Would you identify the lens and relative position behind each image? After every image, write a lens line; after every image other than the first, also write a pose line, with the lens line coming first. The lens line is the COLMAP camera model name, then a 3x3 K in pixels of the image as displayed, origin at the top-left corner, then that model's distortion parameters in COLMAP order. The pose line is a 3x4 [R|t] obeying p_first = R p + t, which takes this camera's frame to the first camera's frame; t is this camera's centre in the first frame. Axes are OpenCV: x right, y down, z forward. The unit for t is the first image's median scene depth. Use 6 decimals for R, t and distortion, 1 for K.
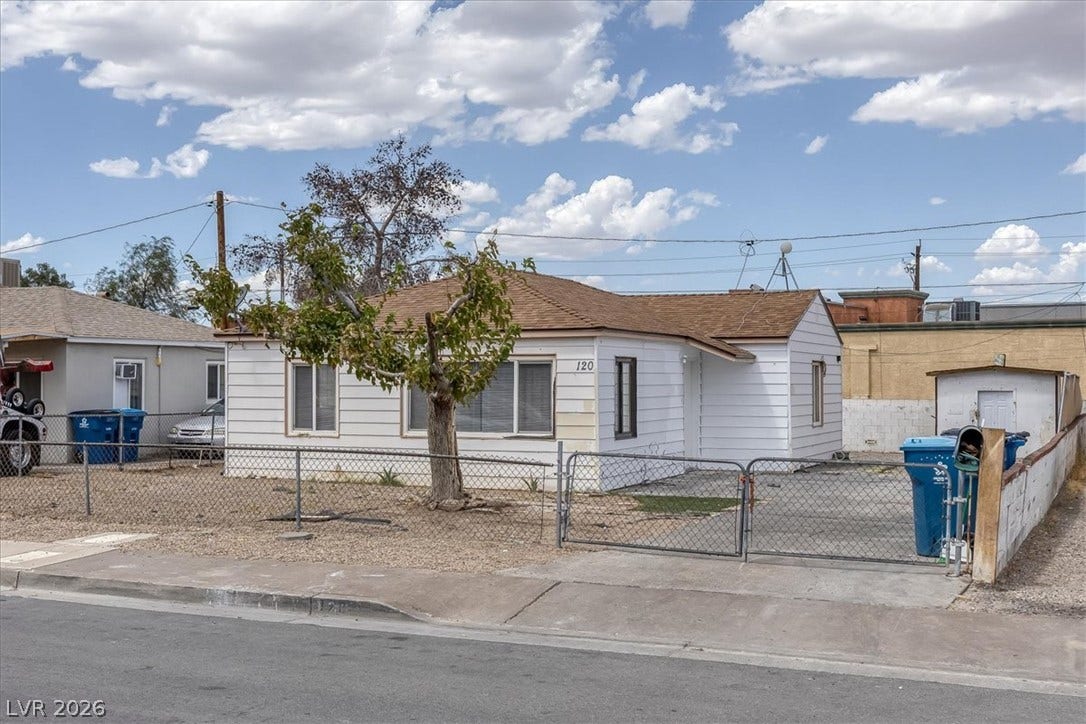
lens RADIAL K [[1289.4, 0, 543.0], [0, 1289.4, 362.0], [0, 0, 1]] dist [-0.003706, 0.012166]
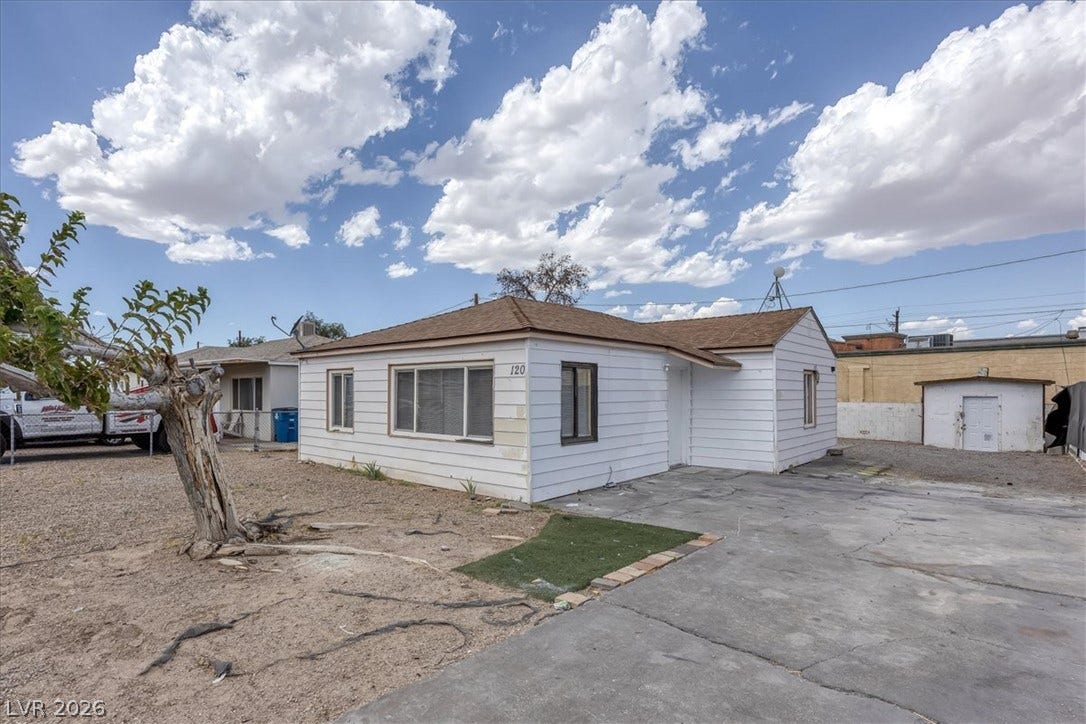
lens RADIAL K [[539.5, 0, 501.0], [0, 539.5, 389.1], [0, 0, 1]] dist [-0.002383, -0.000457]
pose [[0.941228, -0.002434, -0.337763, 0.129296], [0.005885, 0.999940, 0.009194, 0.011098], [0.337720, -0.010641, 0.941186, 0.508489]]
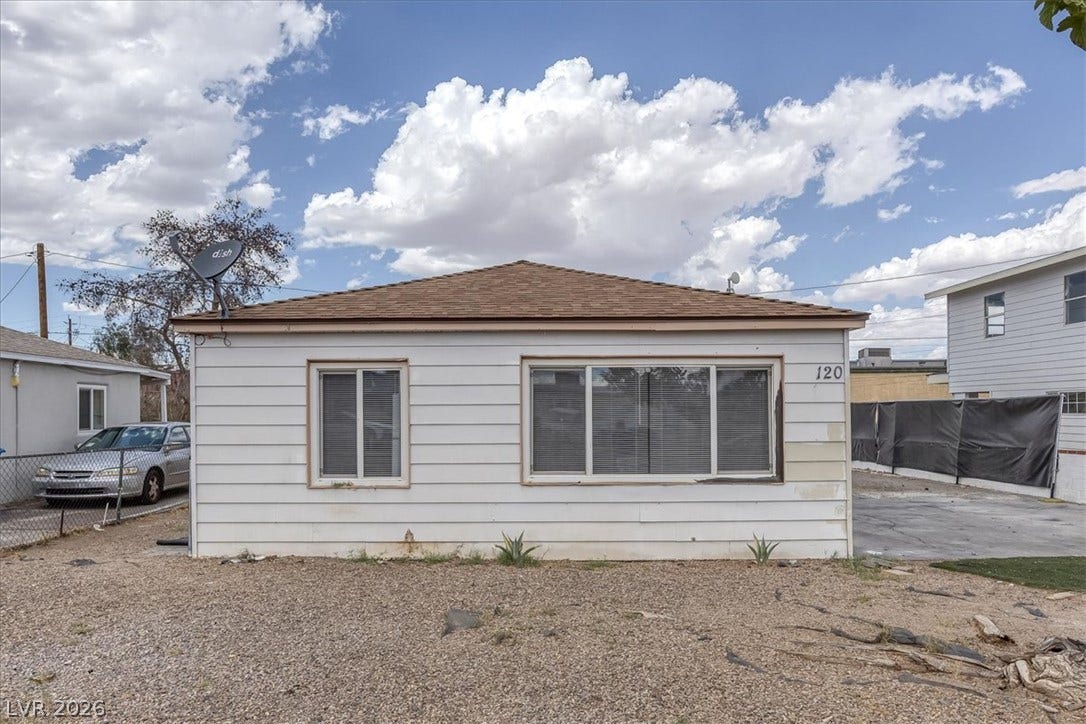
lens RADIAL K [[705.8, 0, 518.6], [0, 705.8, 412.3], [0, 0, 1]] dist [-0.011954, 0.000378]
pose [[0.923379, -0.002979, 0.383879, -0.215369], [0.000022, 0.999970, 0.007707, 0.017246], [-0.383890, -0.007108, 0.923351, 0.593858]]
